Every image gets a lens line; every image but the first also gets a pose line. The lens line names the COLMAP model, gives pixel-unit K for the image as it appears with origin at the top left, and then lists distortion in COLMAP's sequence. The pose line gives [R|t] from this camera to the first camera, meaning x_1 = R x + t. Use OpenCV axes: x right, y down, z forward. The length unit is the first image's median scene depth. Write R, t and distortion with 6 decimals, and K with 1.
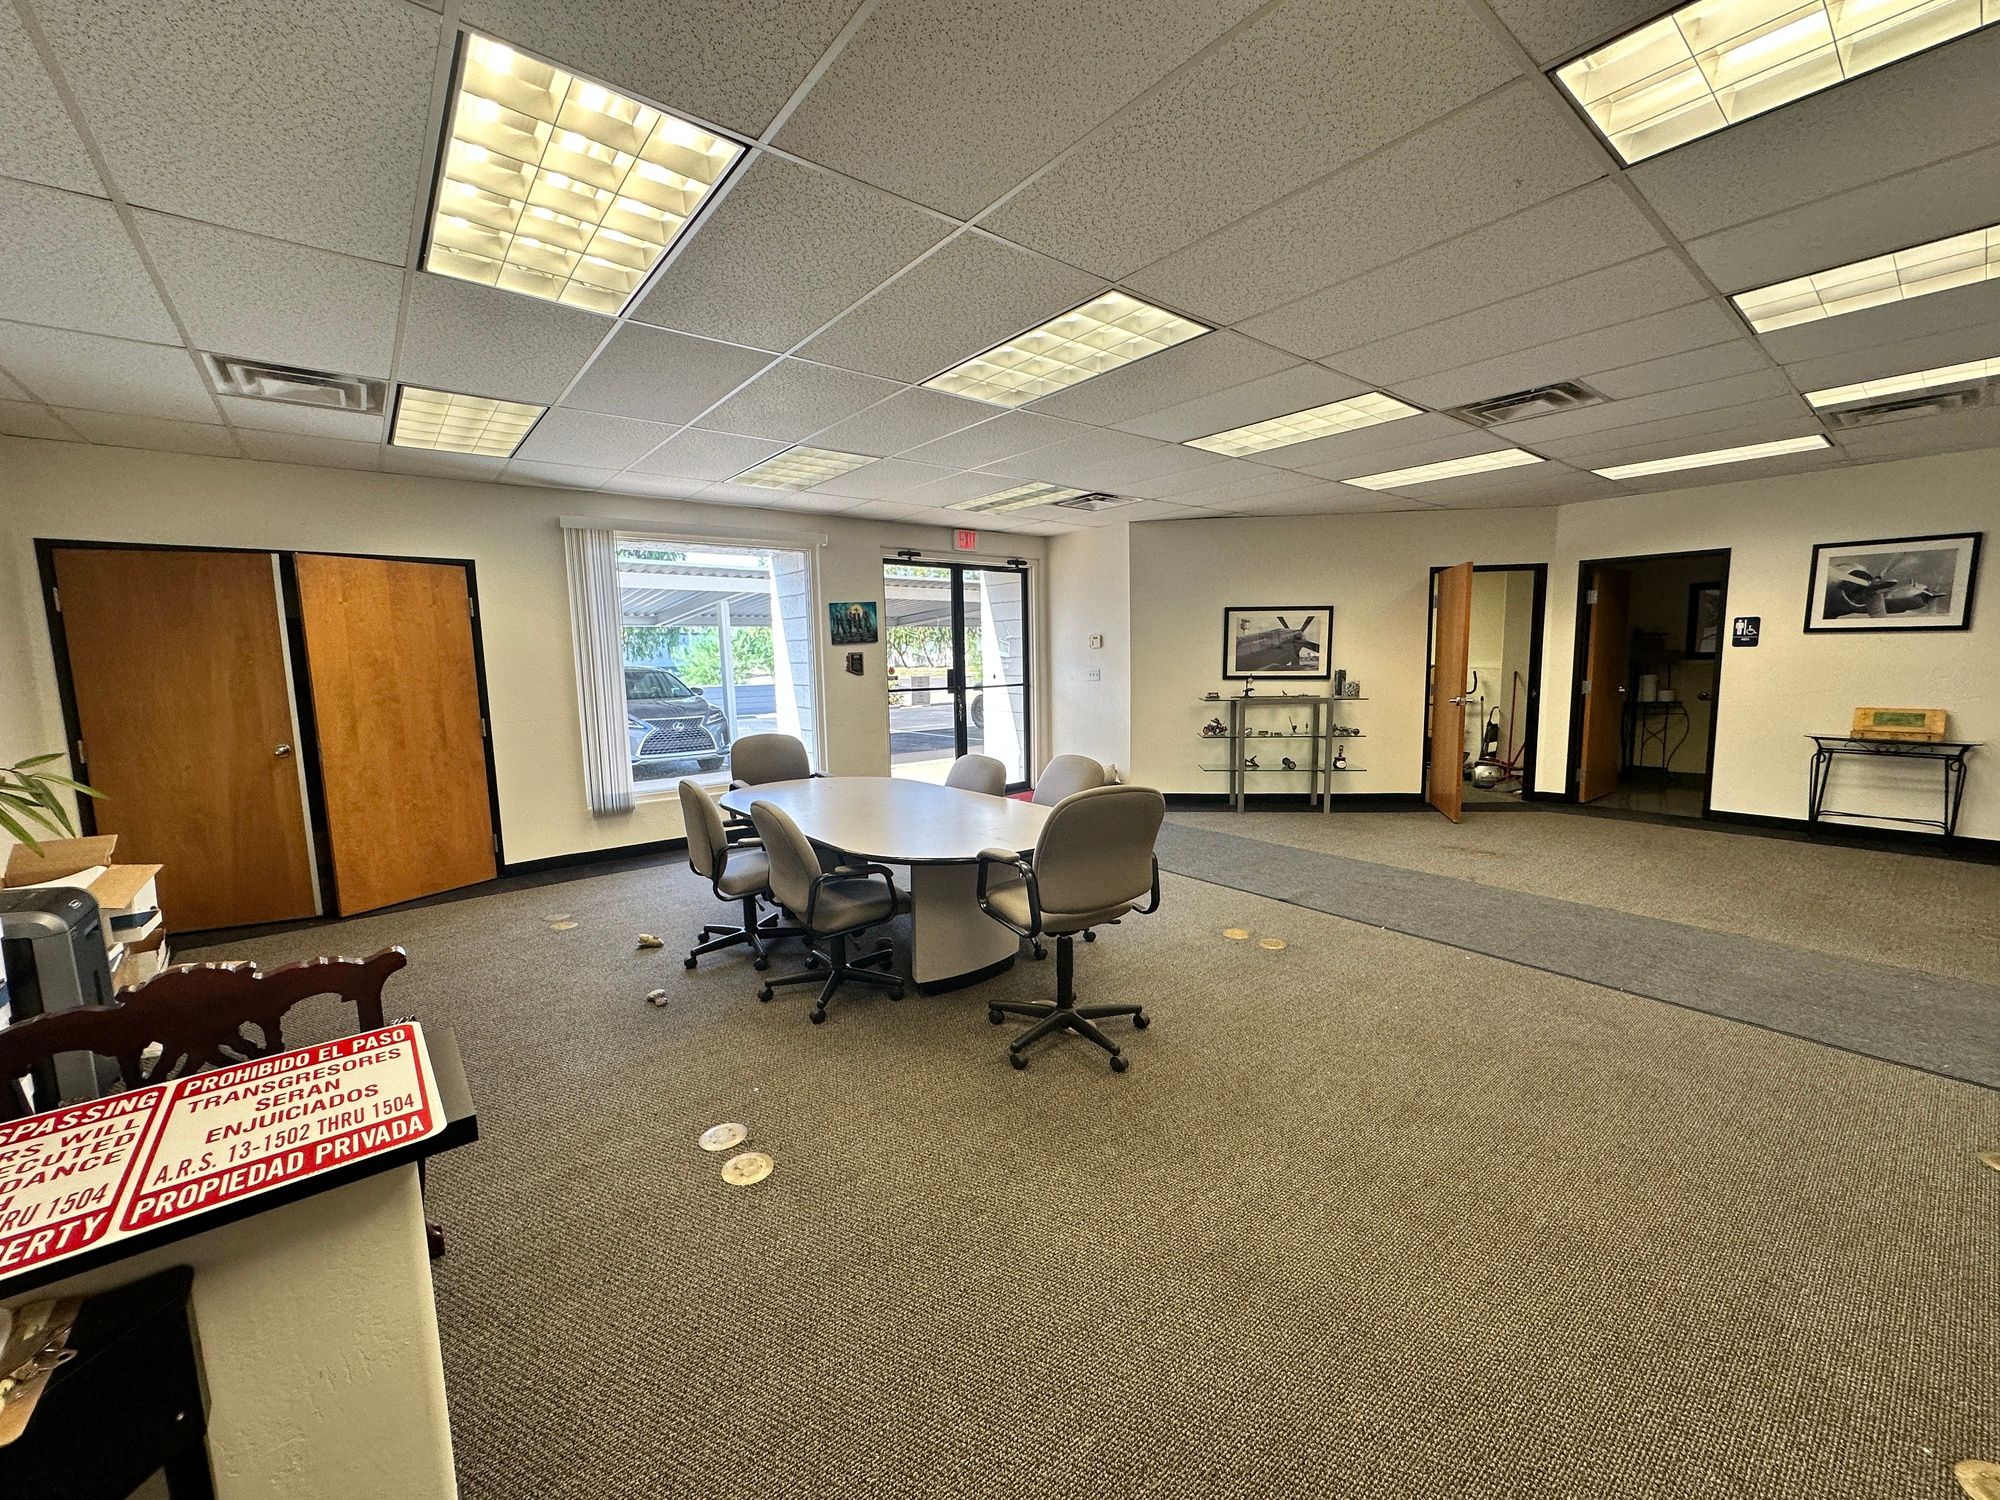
lens RADIAL K [[802.2, 0, 999.3], [0, 802.2, 753.5], [0, 0, 1]] dist [-0.003313, -0.000627]
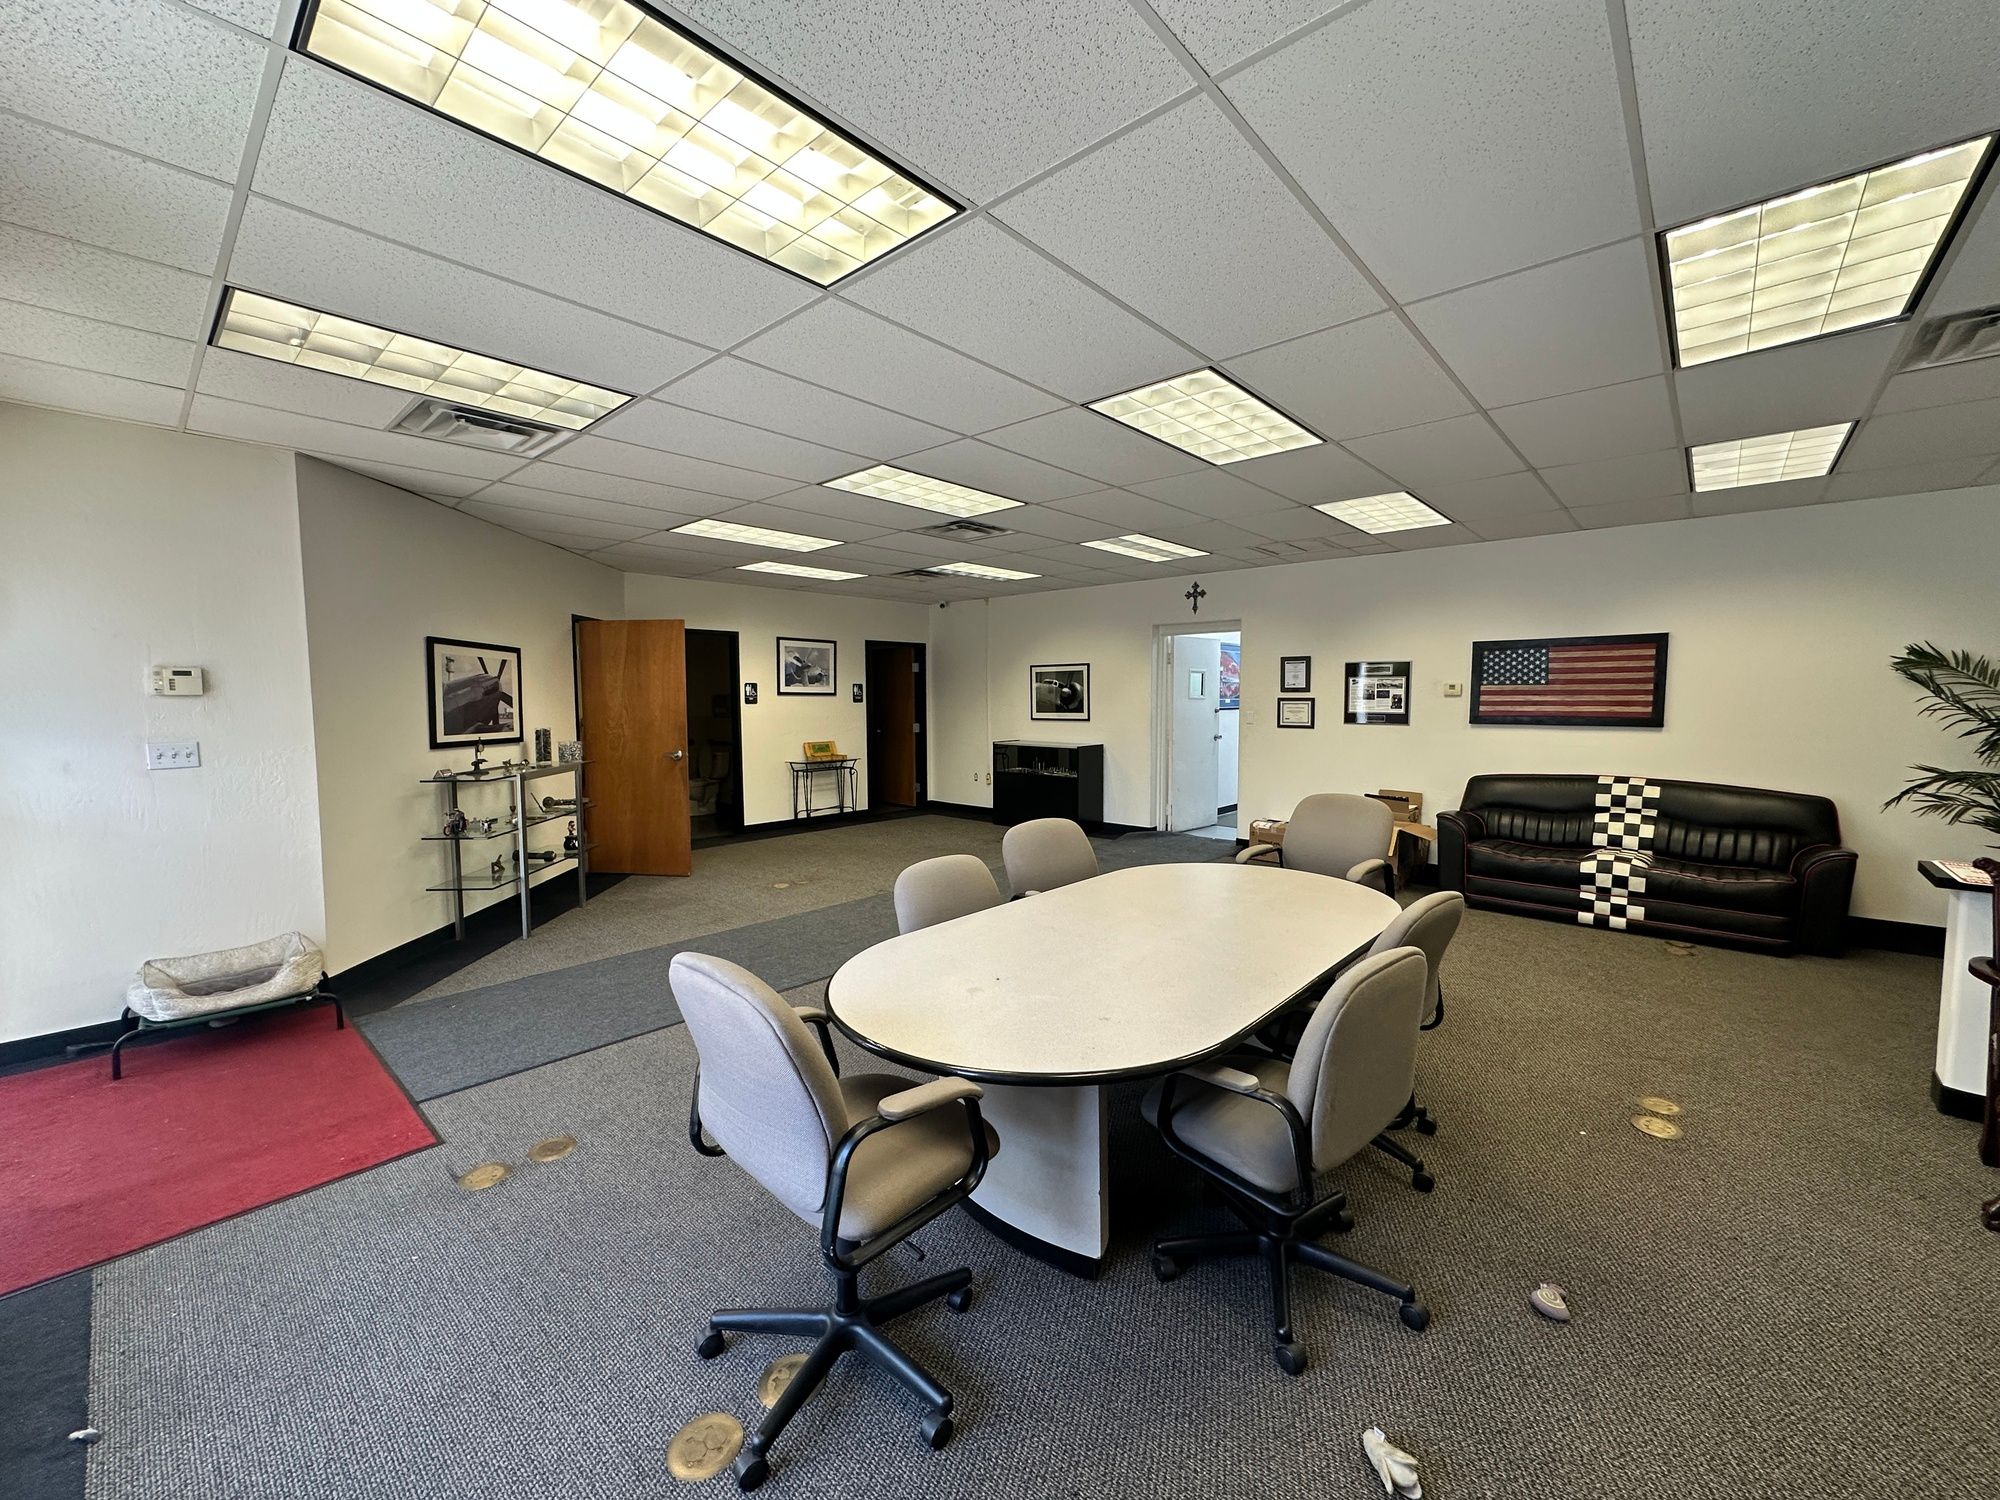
lens RADIAL K [[802.2, 0, 996.6], [0, 802.2, 751.1], [0, 0, 1]] dist [-0.003313, -0.000627]
pose [[-0.157302, -0.047691, 0.986398, -0.511941], [0.128704, 0.989324, 0.068357, -0.093221], [-0.979128, 0.137706, -0.149485, 0.803069]]
